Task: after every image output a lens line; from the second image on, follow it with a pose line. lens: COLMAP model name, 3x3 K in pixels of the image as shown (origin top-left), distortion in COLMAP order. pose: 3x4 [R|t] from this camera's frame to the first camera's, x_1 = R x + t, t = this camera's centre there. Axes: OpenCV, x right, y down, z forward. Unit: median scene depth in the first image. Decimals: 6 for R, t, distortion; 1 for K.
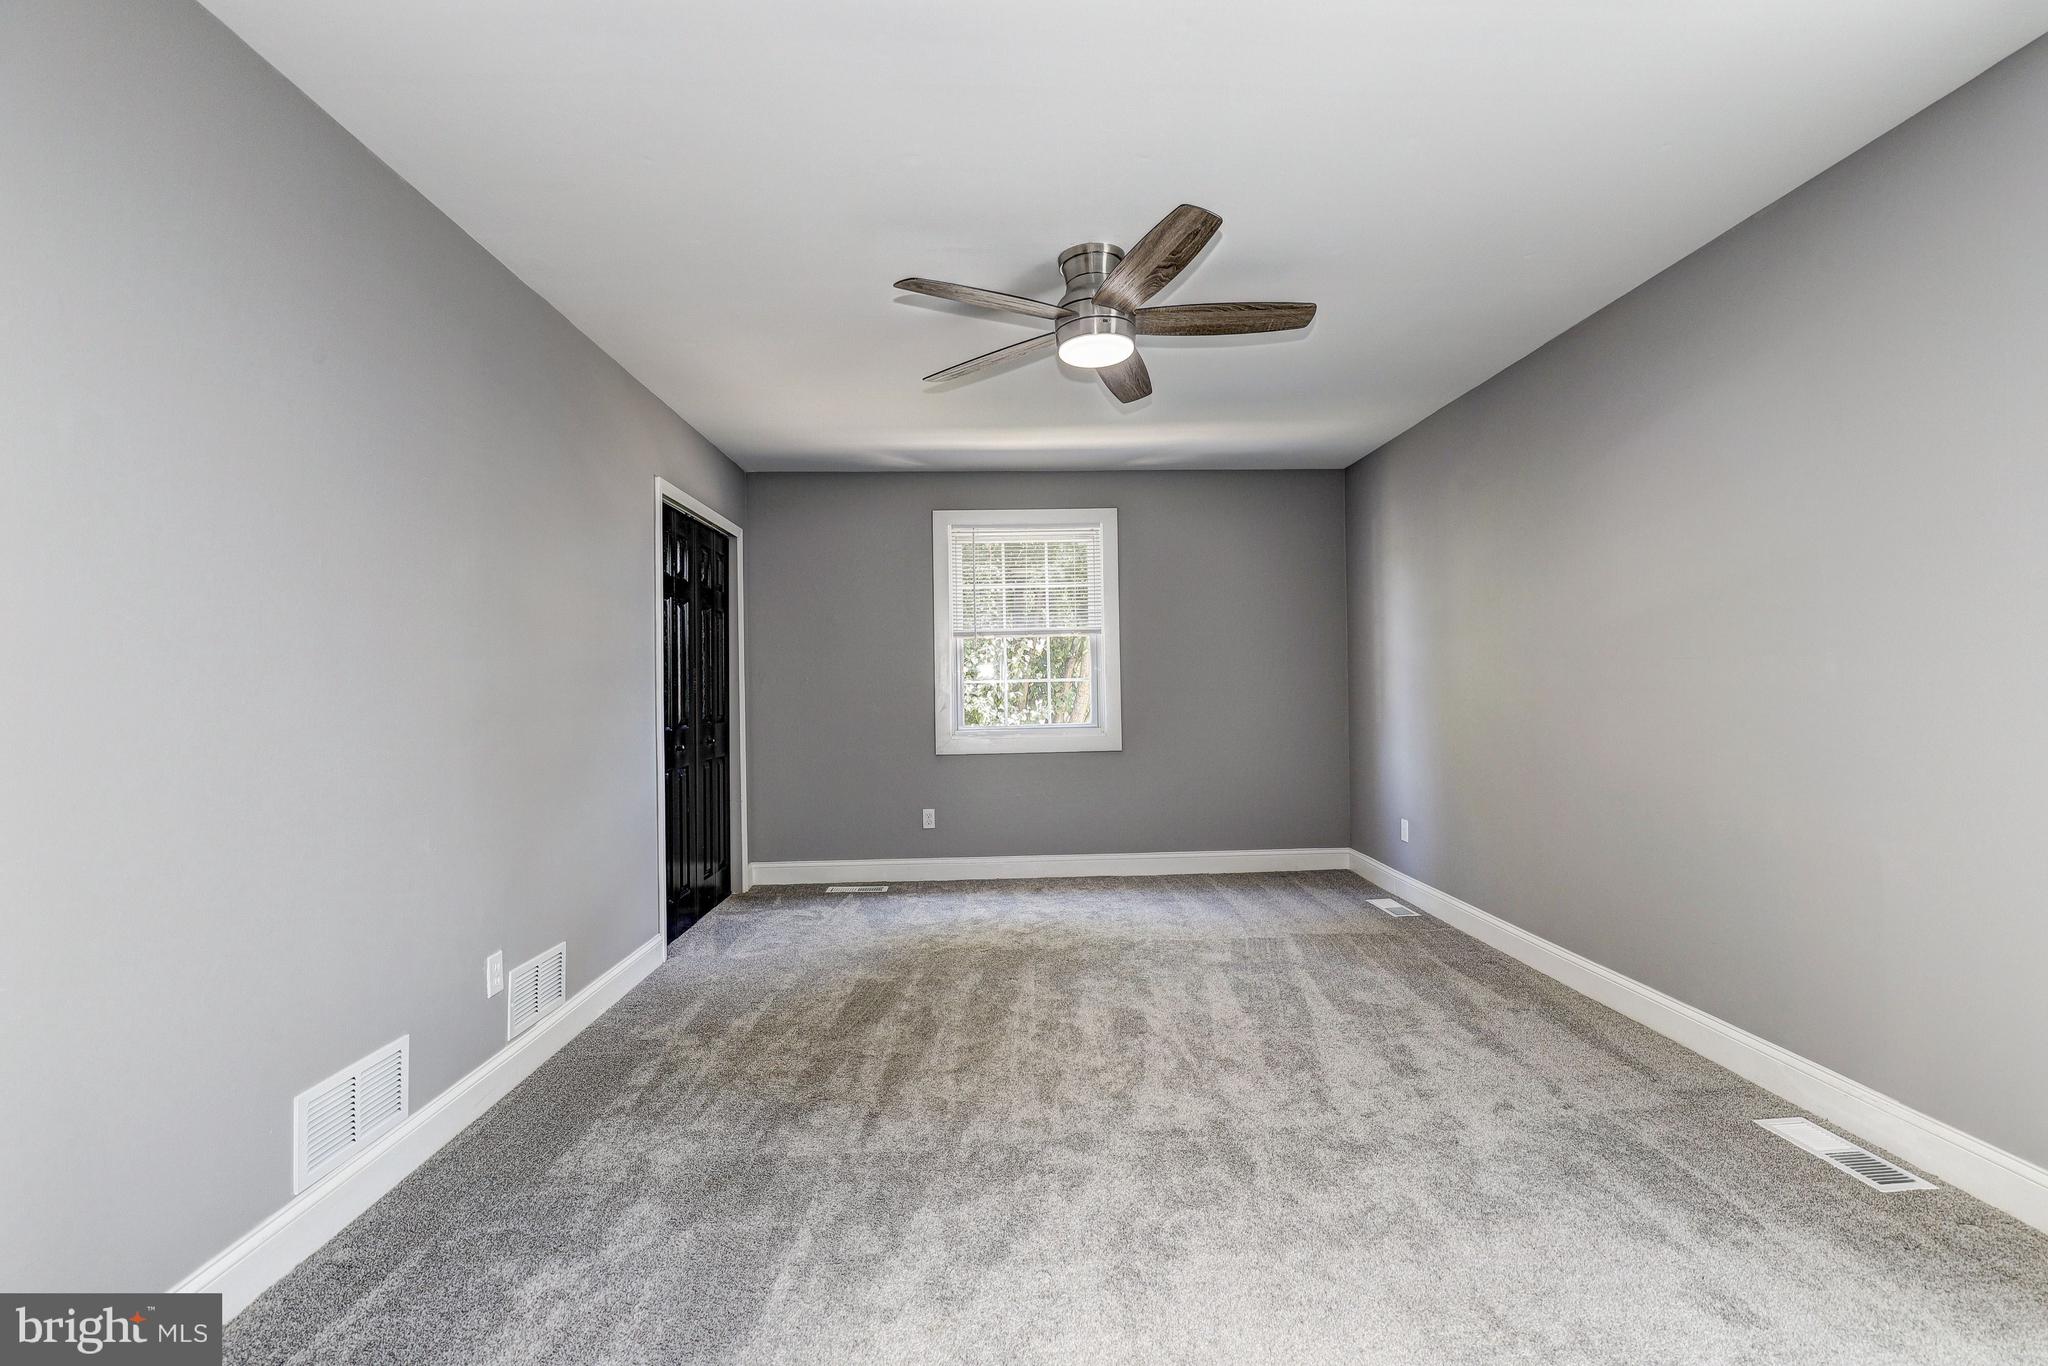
lens RADIAL K [[926.7, 0, 1036.1], [0, 926.7, 676.9], [0, 0, 1]] dist [-0.000441, 0.000749]
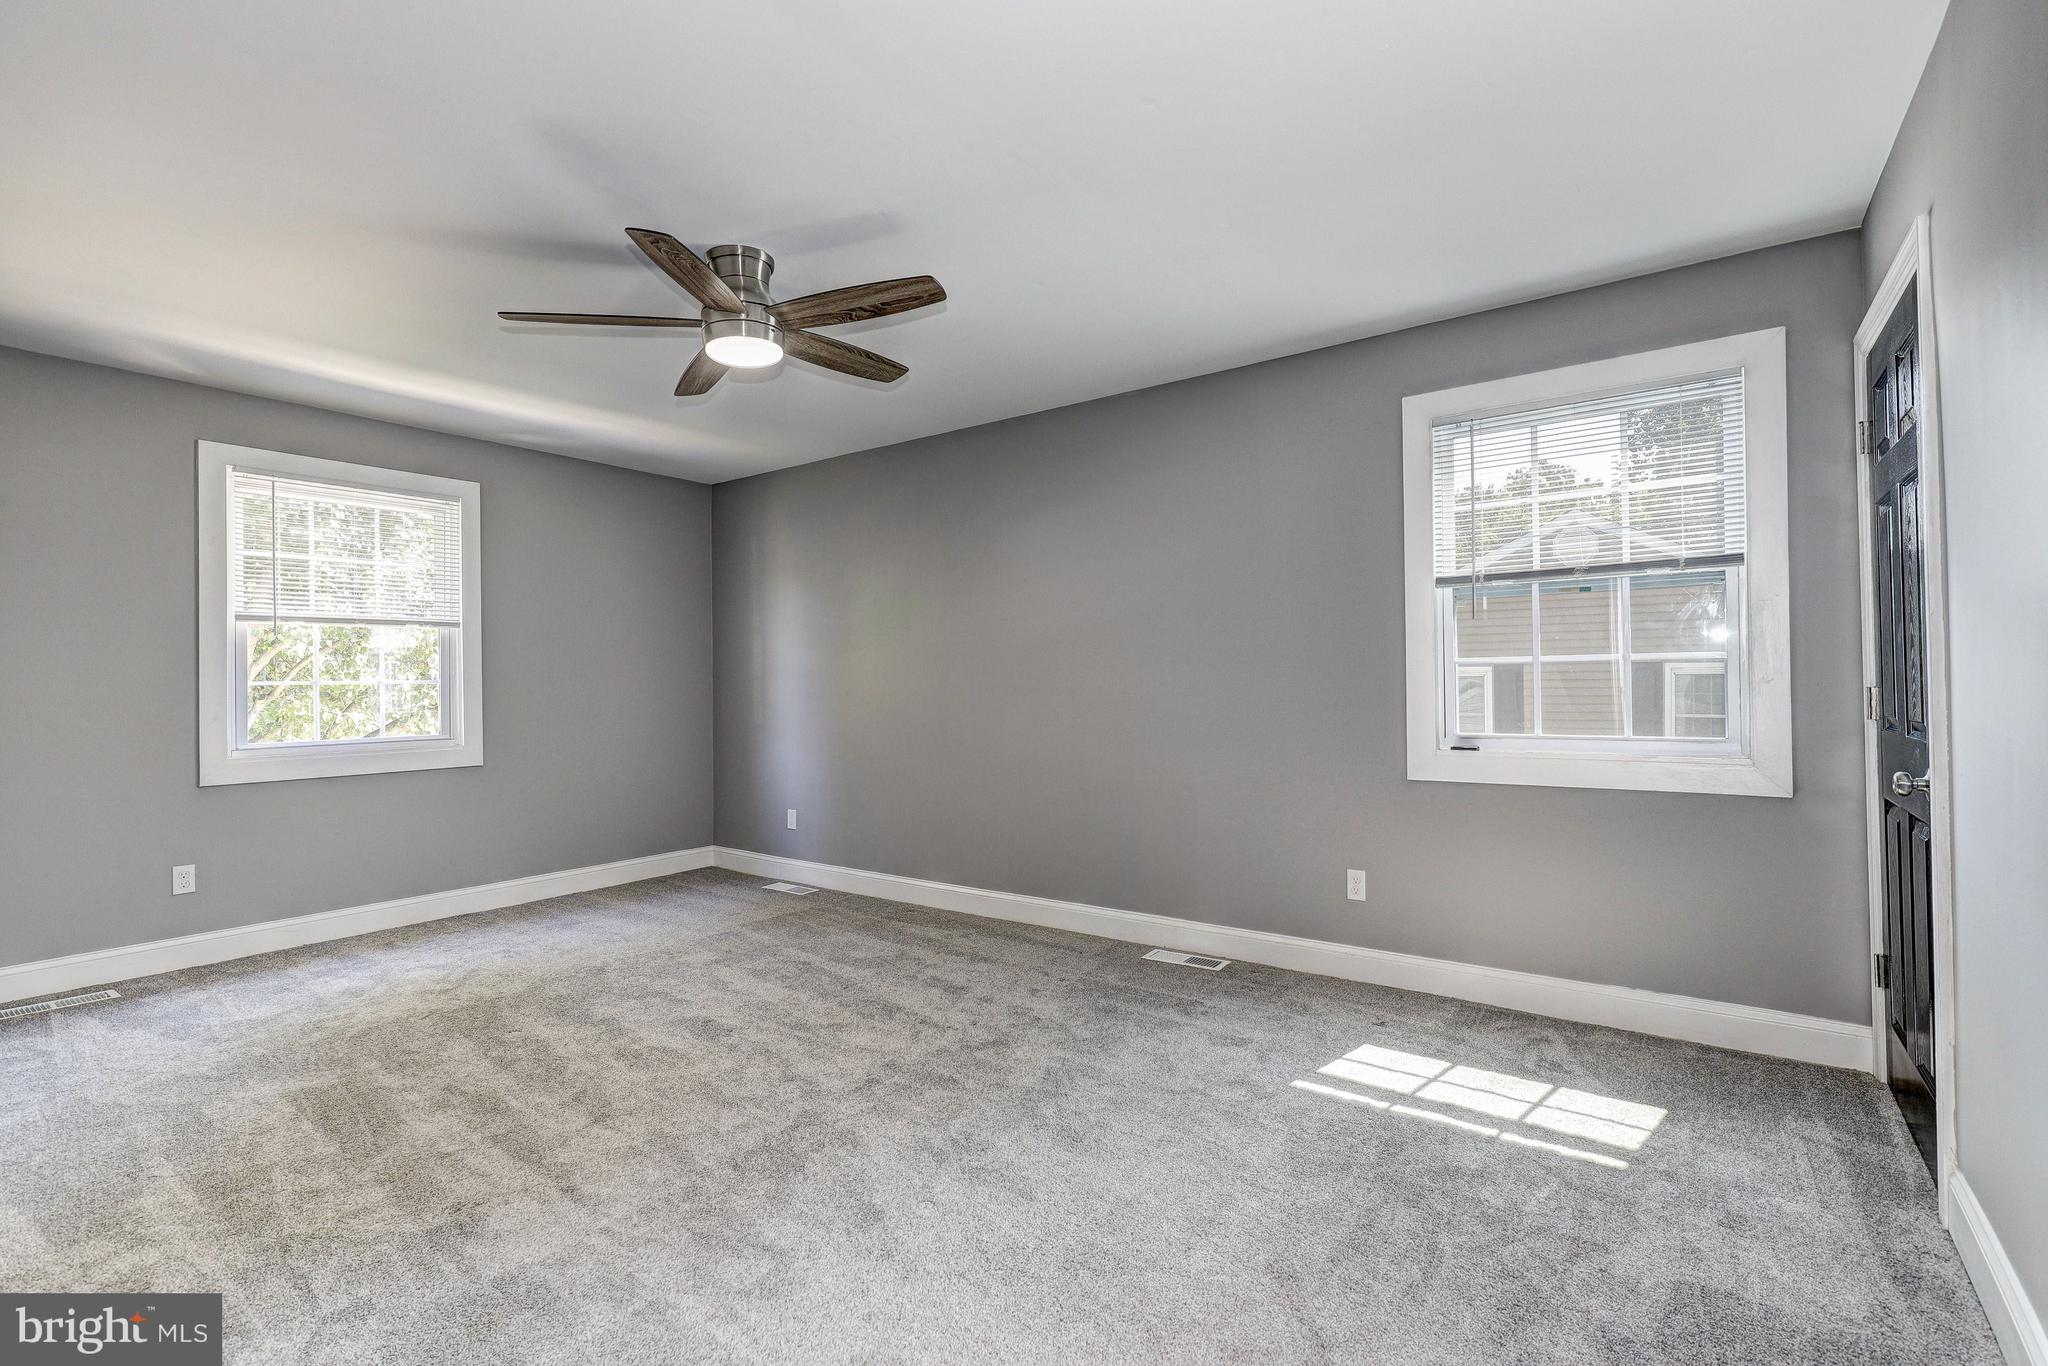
lens RADIAL K [[926.7, 0, 1036.1], [0, 926.7, 676.9], [0, 0, 1]] dist [-0.000441, 0.000749]
pose [[0.616837, 0.015693, 0.786934, -0.481115], [-0.005671, 0.999864, -0.015493, 0.014714], [-0.787070, 0.005094, 0.616842, 0.119214]]
